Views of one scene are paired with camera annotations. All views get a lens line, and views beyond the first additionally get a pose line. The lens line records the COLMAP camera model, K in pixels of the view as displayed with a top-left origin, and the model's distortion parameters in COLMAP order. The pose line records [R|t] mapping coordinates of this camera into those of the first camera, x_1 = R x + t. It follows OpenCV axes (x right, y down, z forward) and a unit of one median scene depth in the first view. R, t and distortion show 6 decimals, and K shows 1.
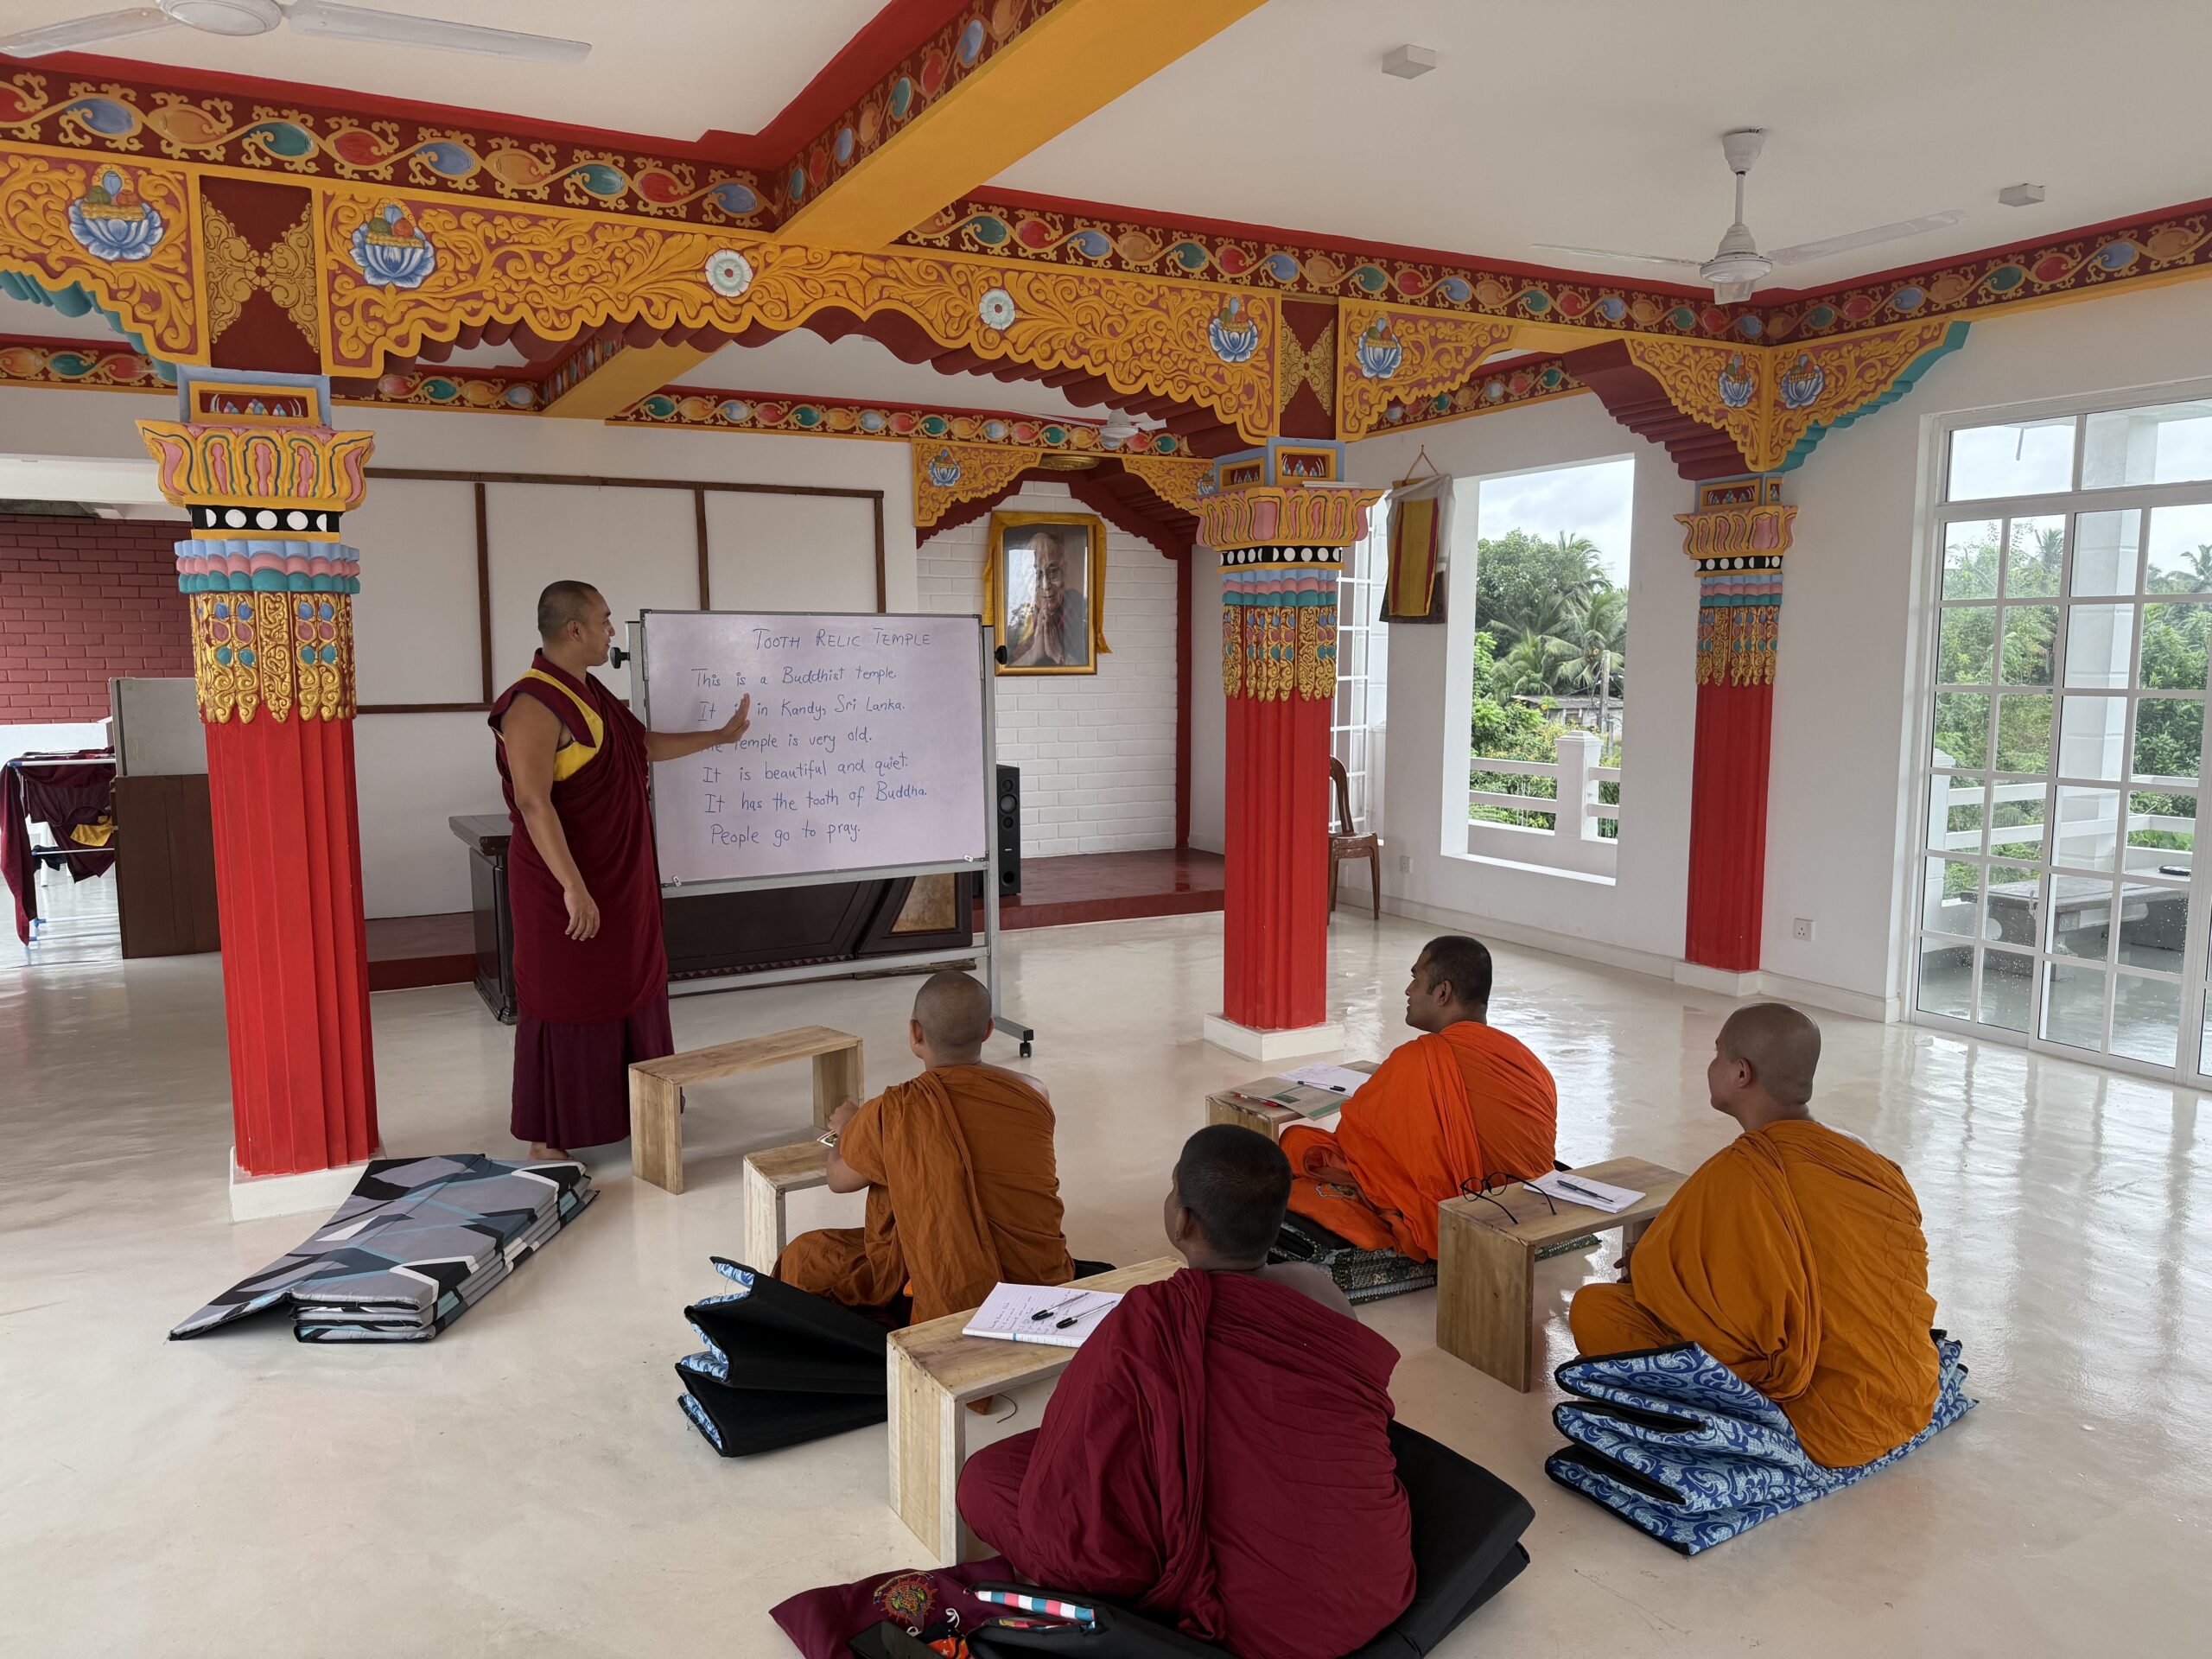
lens RADIAL K [[1560.4, 0, 1103.5], [0, 1560.4, 837.1], [0, 0, 1]] dist [0.086056, -0.124532]
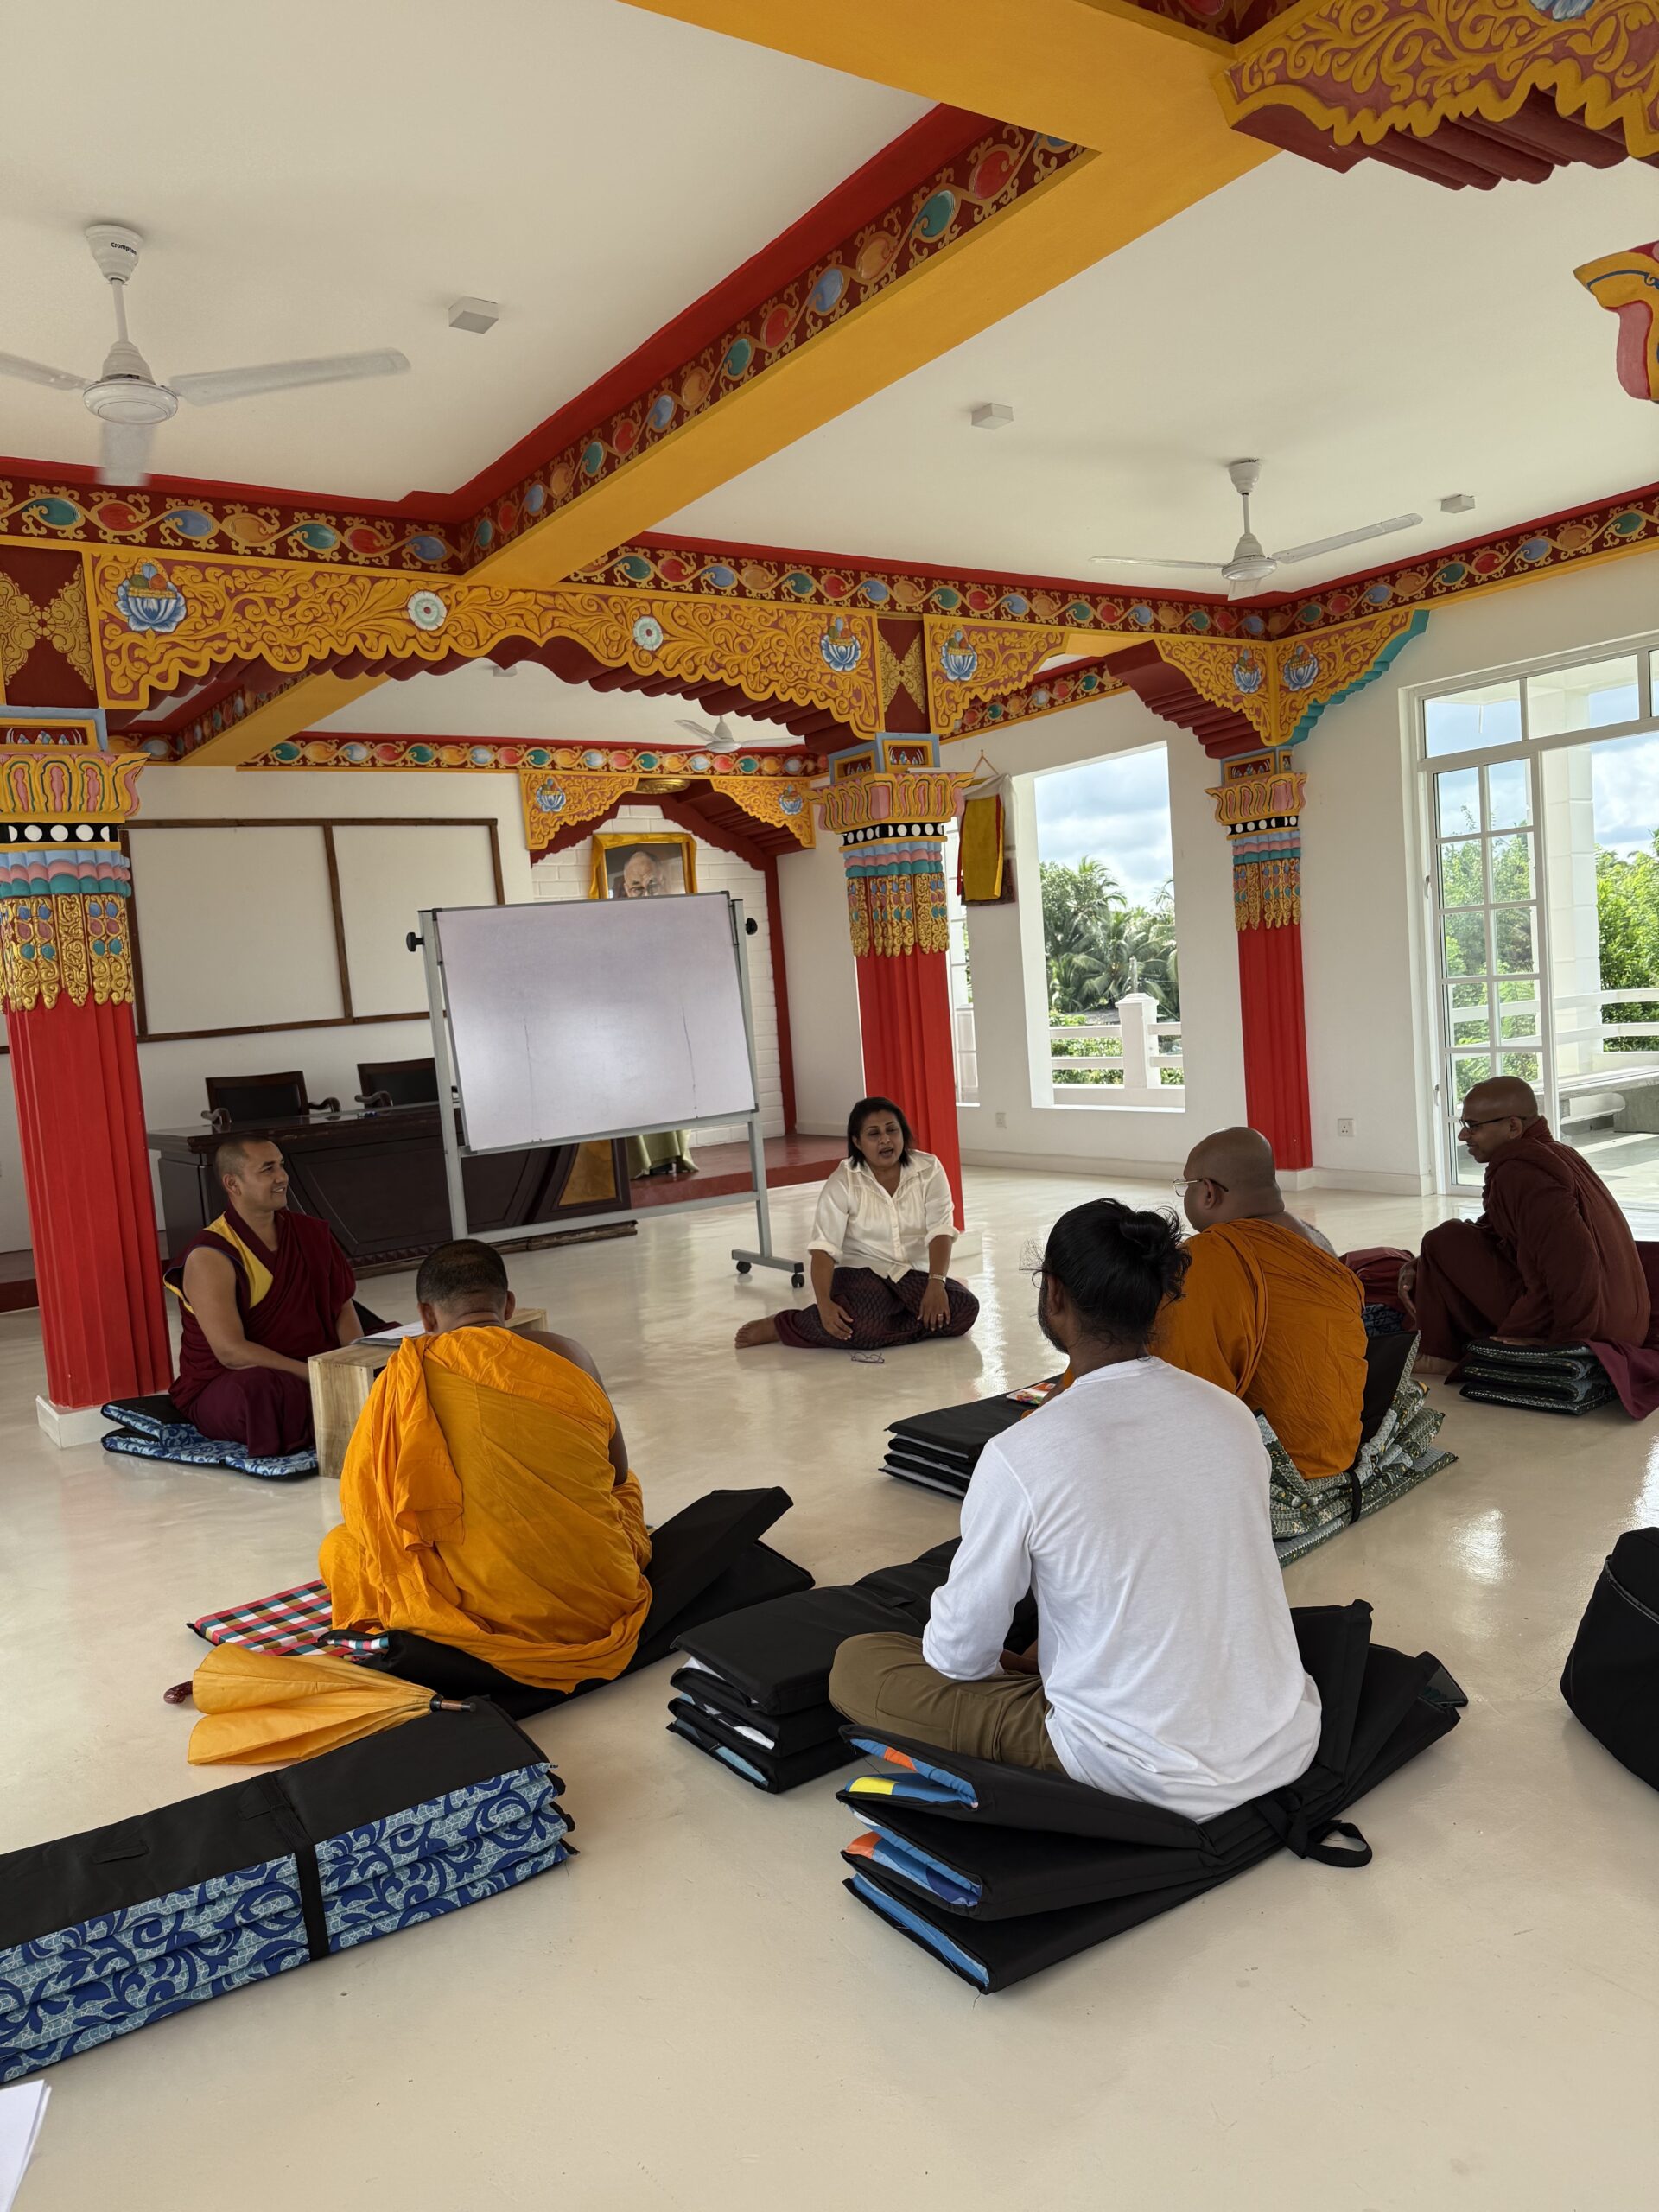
lens RADIAL K [[1556.8, 0, 829.5], [0, 1556.8, 1106.0], [0, 0, 1]] dist [0.122086, -0.216247]
pose [[0.990028, -0.081860, 0.114642, -0.100503], [0.087380, 0.995204, -0.043970, 0.084005], [-0.110493, 0.053549, 0.992433, -0.172751]]
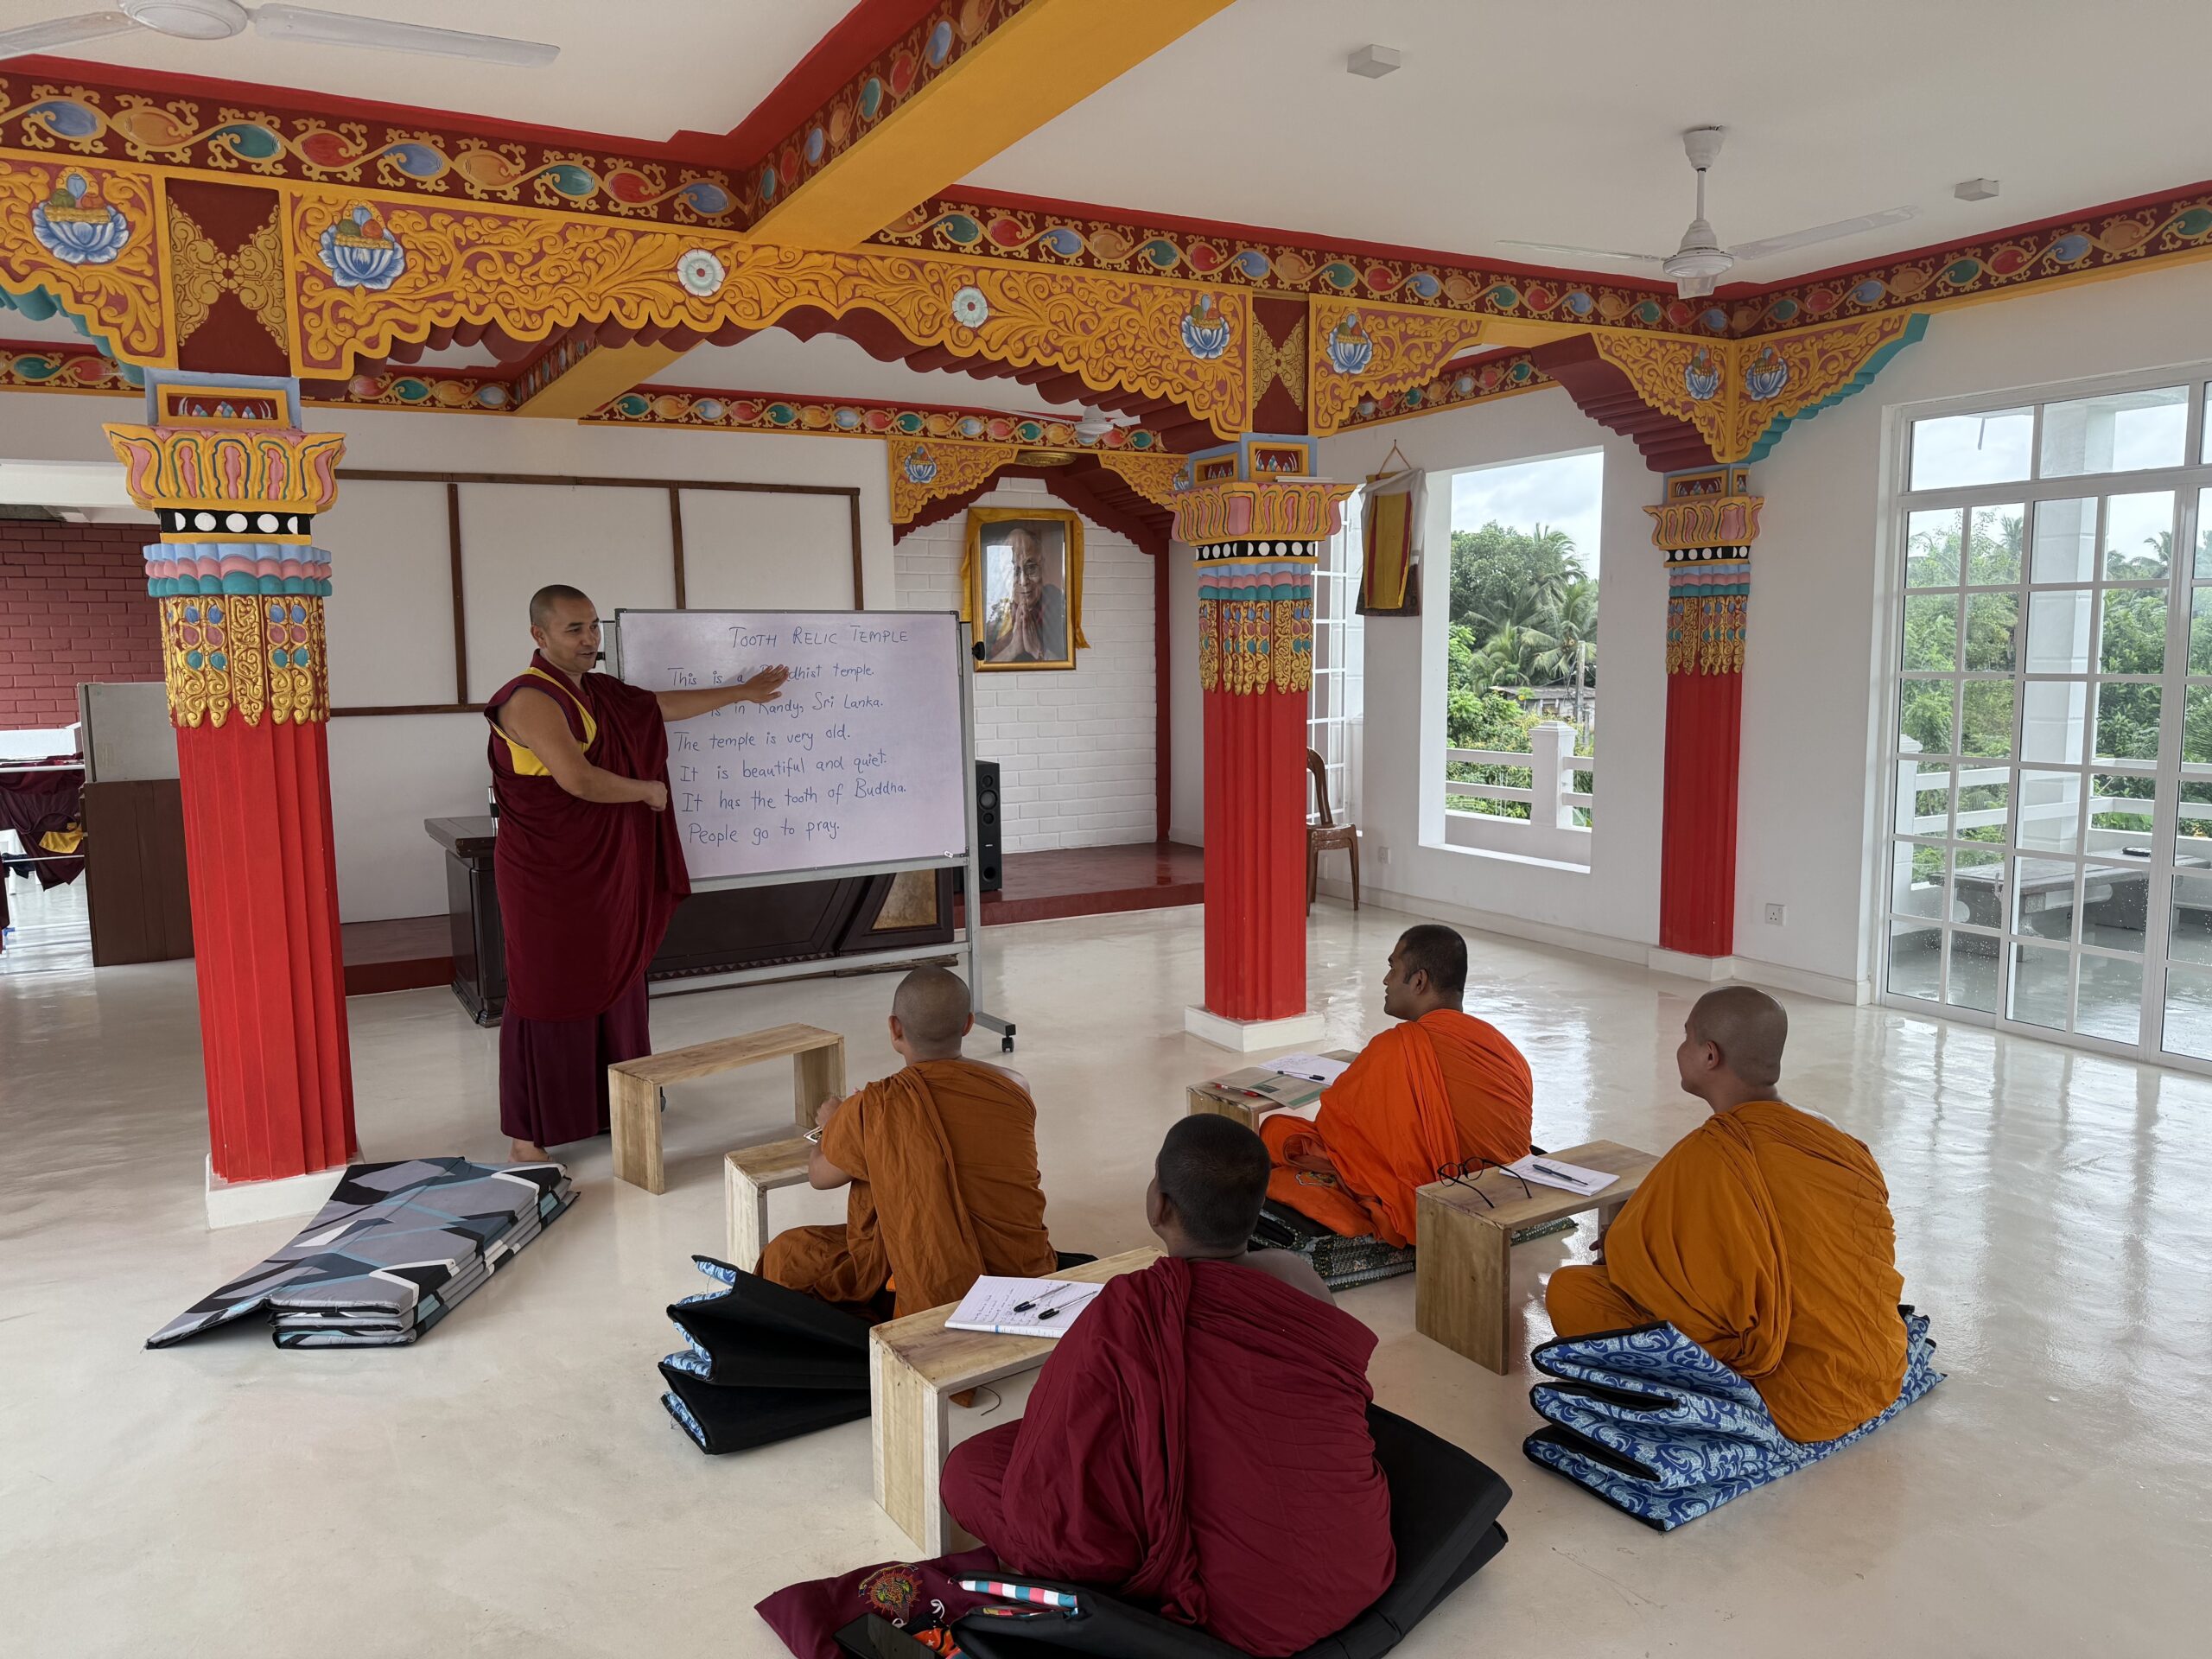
lens RADIAL K [[1560.3, 0, 1116.6], [0, 1560.3, 825.7], [0, 0, 1]] dist [0.082043, -0.112165]
pose [[0.999731, -0.012011, 0.019822, 0.002121], [0.012087, 0.999920, -0.003758, 0.000371], [-0.019775, 0.003997, 0.999796, -0.004717]]
